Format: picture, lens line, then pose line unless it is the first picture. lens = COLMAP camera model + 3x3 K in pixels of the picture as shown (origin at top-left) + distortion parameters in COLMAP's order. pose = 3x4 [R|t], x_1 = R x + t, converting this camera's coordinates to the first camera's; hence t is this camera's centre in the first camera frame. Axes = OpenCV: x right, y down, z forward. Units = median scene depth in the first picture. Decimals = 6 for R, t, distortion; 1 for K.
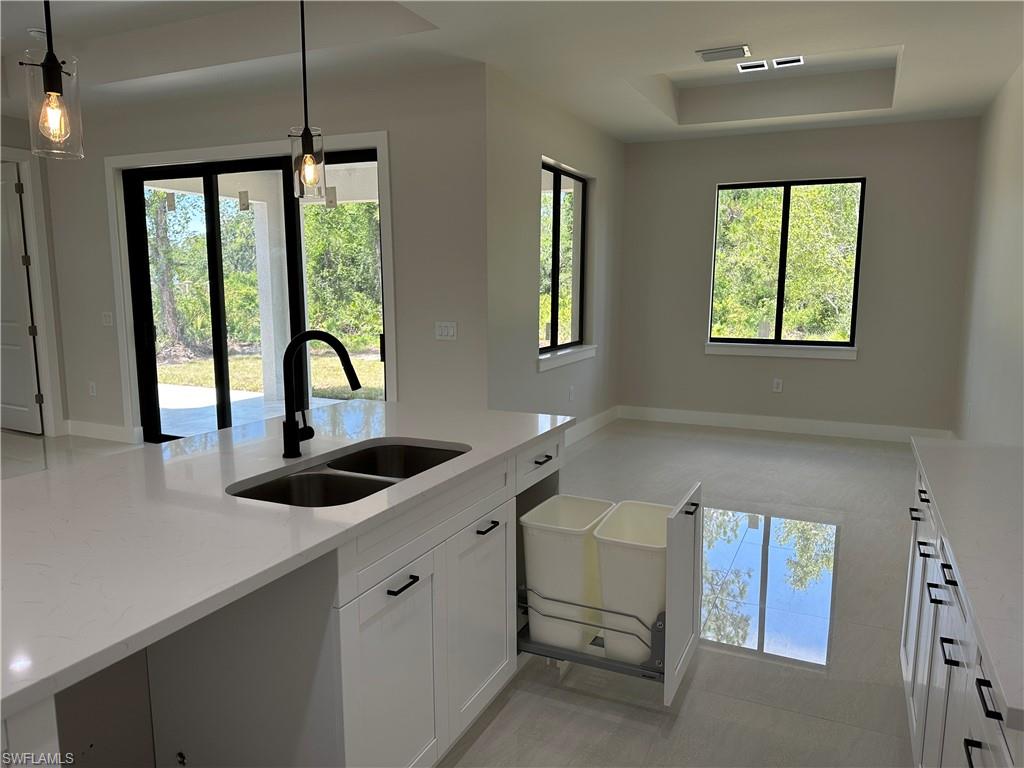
lens RADIAL K [[718.3, 0, 516.9], [0, 718.3, 388.1], [0, 0, 1]] dist [0.051673, -0.004221]
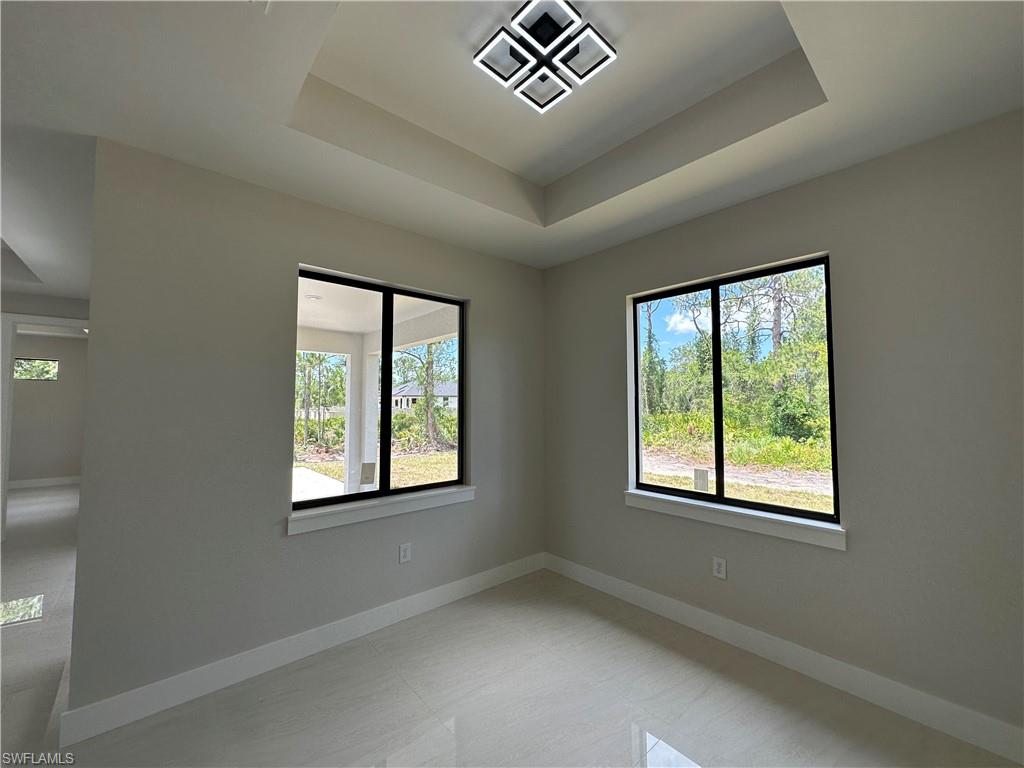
lens RADIAL K [[410.6, 0, 510.2], [0, 410.6, 384.8], [0, 0, 1]] dist [0.013981, -0.000469]
pose [[0.920480, -0.022418, -0.390147, 0.338206], [-0.054039, 0.981460, -0.183890, -0.090020], [0.387037, 0.190350, 0.902203, 0.550612]]
